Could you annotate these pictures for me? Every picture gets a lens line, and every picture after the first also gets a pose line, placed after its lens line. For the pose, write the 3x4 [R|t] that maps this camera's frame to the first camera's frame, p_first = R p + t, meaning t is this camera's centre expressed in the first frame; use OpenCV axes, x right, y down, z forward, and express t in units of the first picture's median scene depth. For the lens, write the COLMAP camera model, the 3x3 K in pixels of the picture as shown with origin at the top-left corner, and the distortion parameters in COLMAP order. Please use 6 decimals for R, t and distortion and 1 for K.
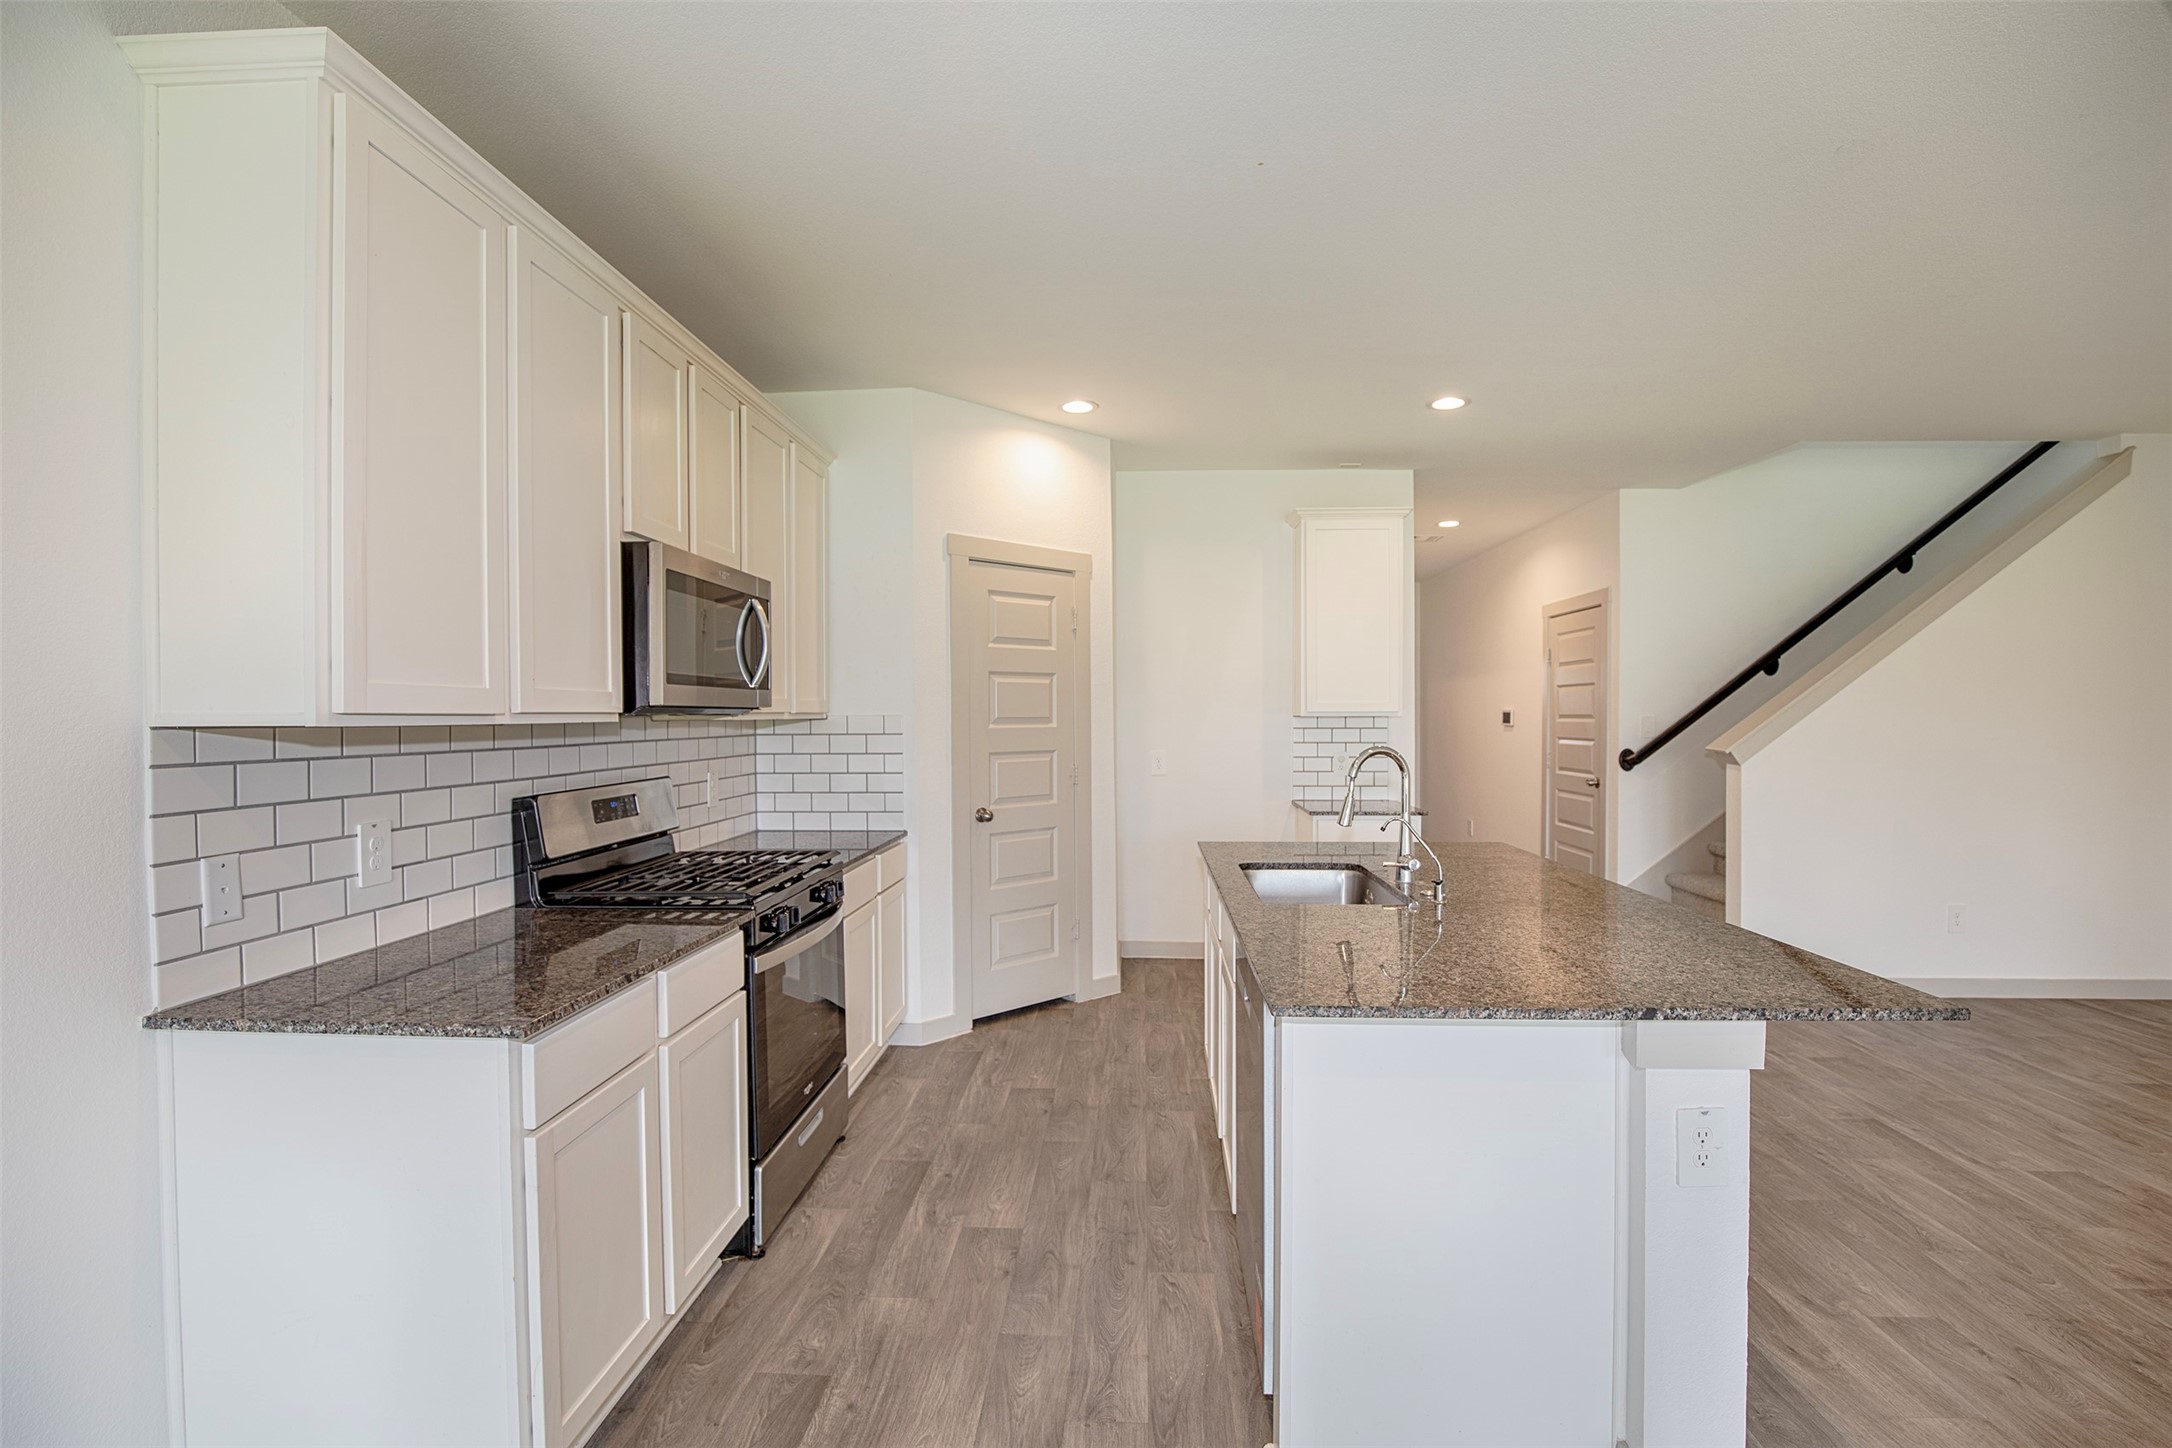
lens RADIAL K [[995.6, 0, 1099.3], [0, 995.6, 690.7], [0, 0, 1]] dist [-0.027926, 0.003800]
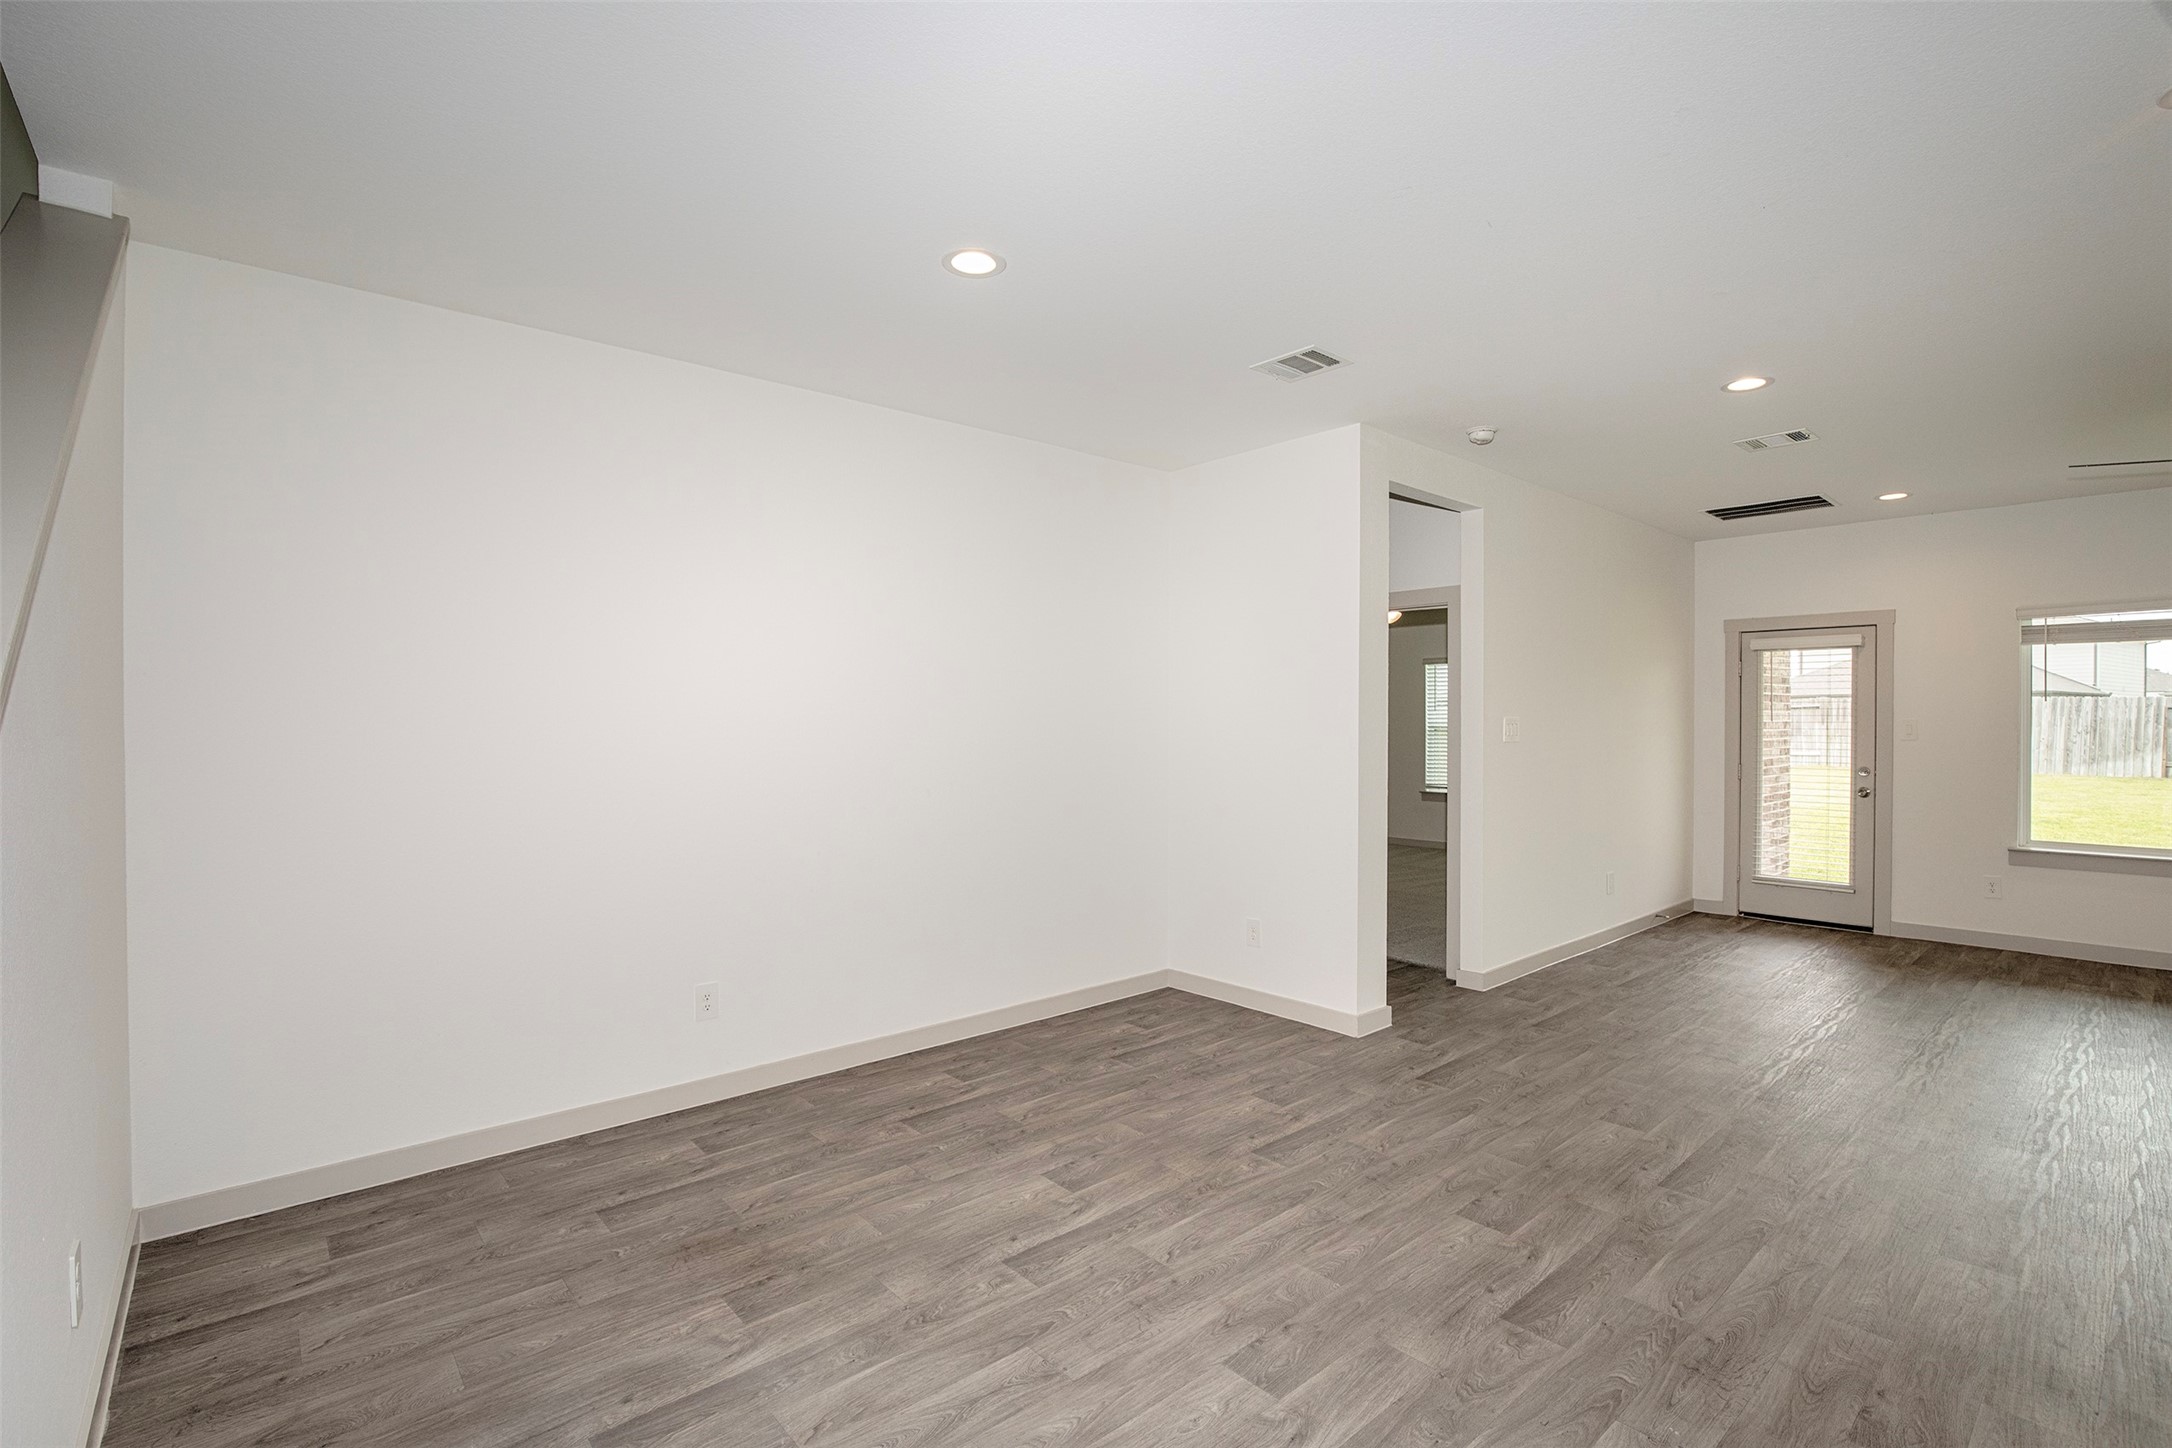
lens RADIAL K [[995.6, 0, 1126.2], [0, 995.6, 742.7], [0, 0, 1]] dist [-0.027926, 0.003800]
pose [[-0.695487, -0.013872, 0.718405, 0.493712], [-0.014075, 0.999885, 0.005682, 0.023717], [-0.718401, -0.006159, -0.695602, 1.450006]]
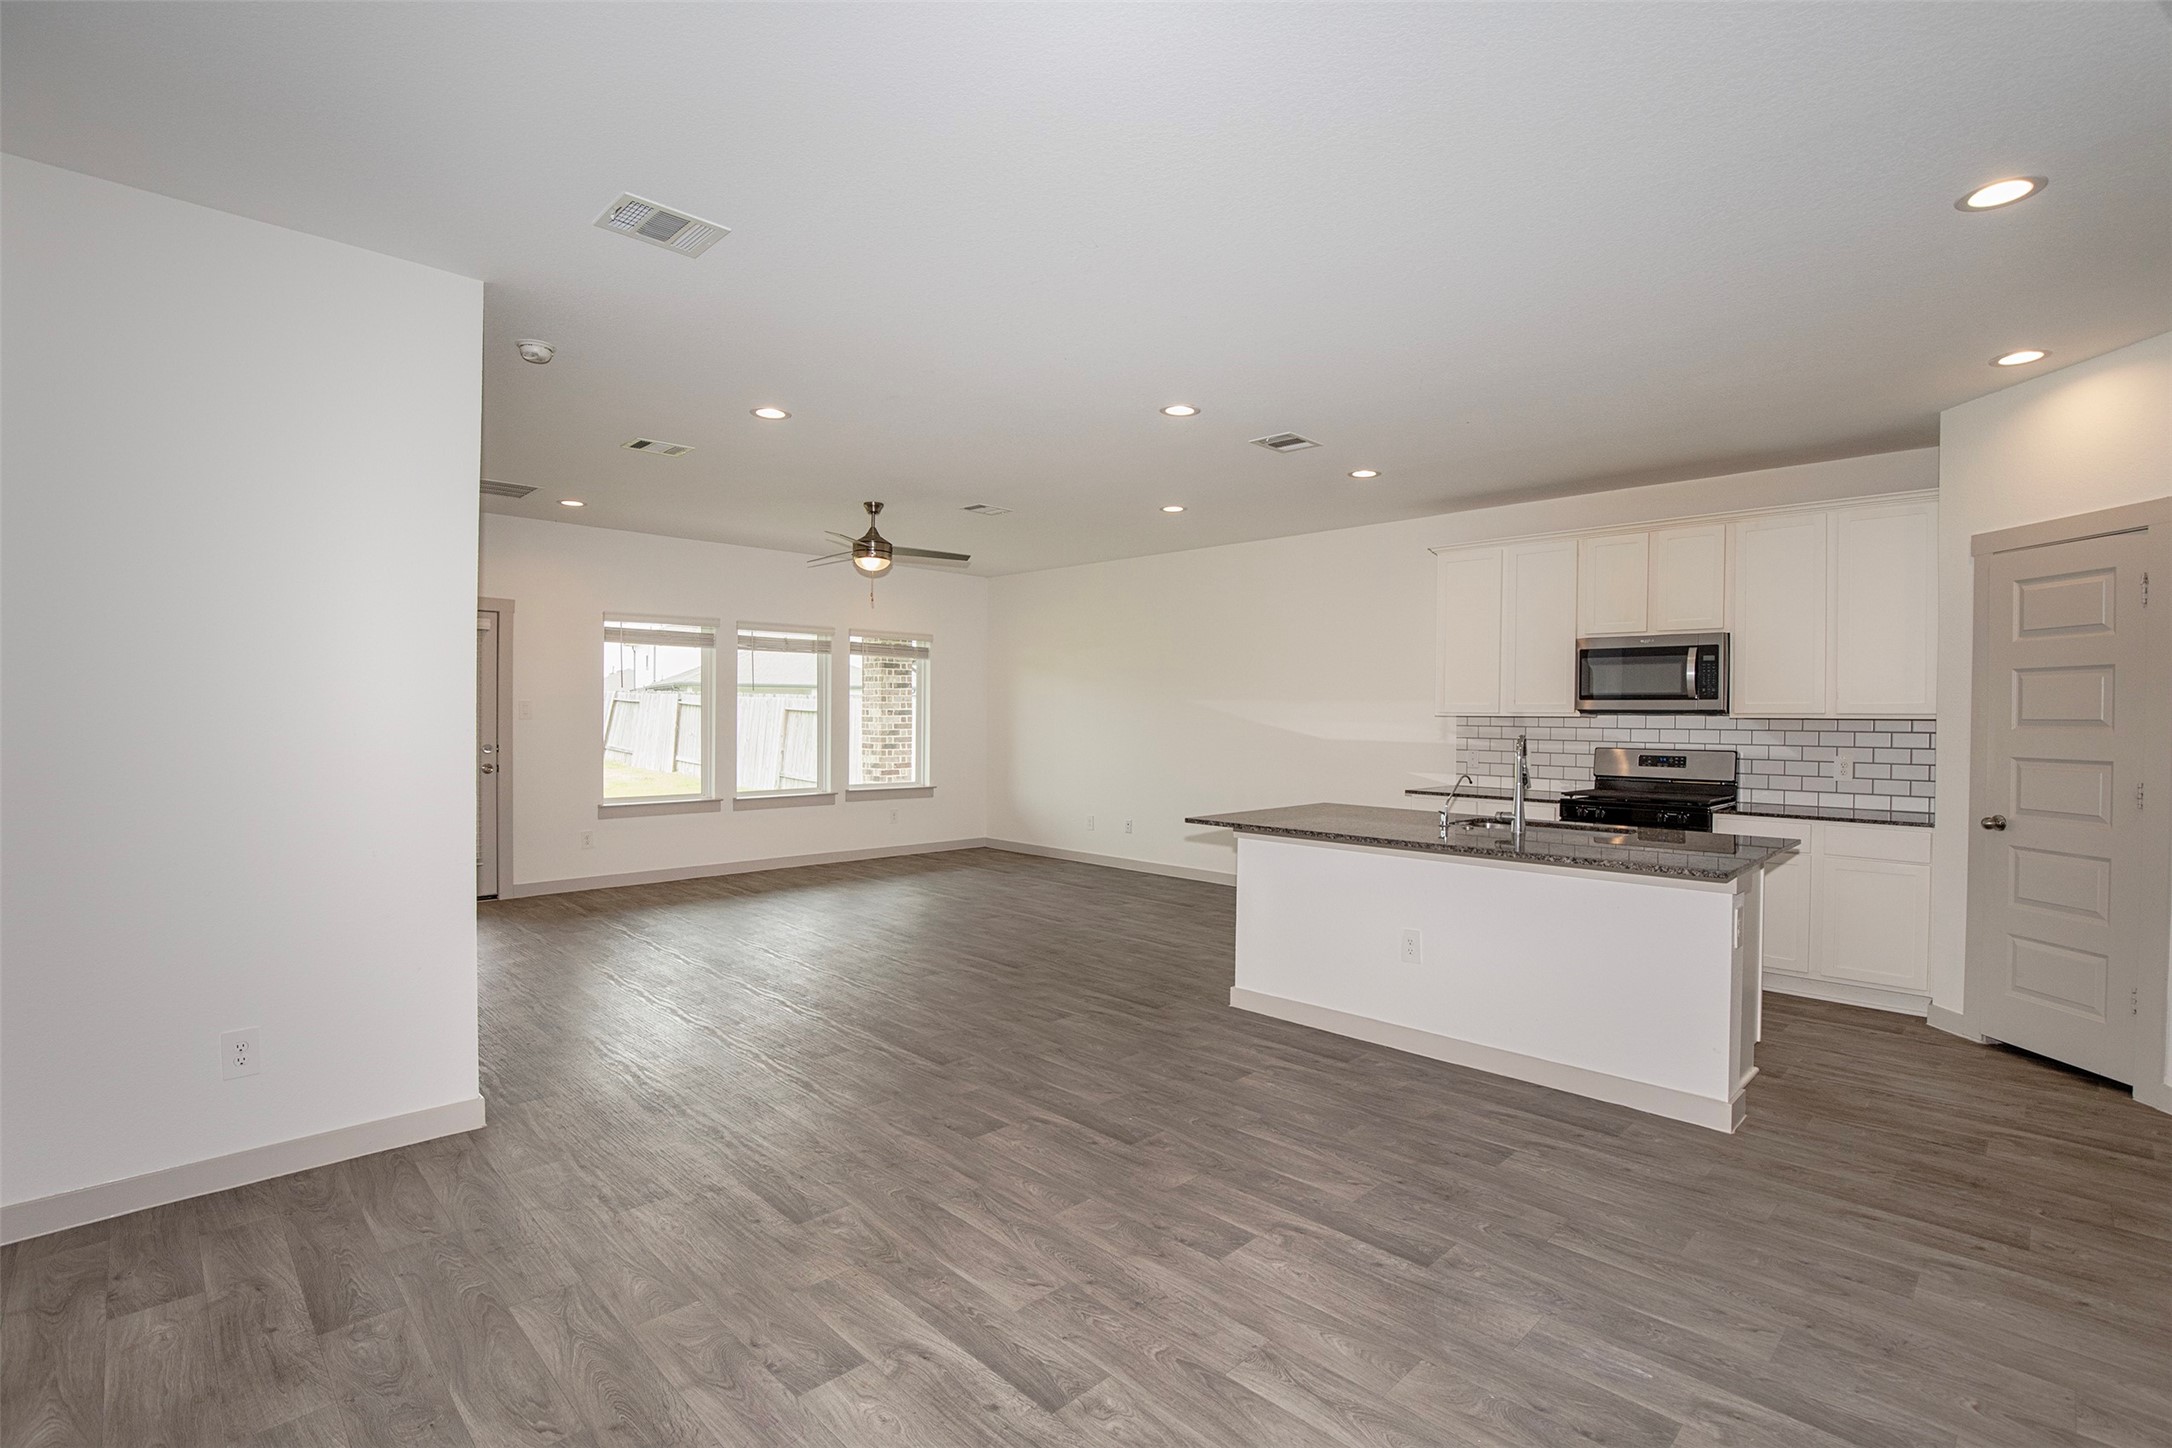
lens RADIAL K [[995.6, 0, 1089.3], [0, 995.6, 717.1], [0, 0, 1]] dist [-0.027926, 0.003800]
pose [[-0.689482, -0.002389, -0.724299, 1.569670], [0.007988, 0.999909, -0.010903, 0.038354], [0.724259, -0.013303, -0.689400, 1.390994]]
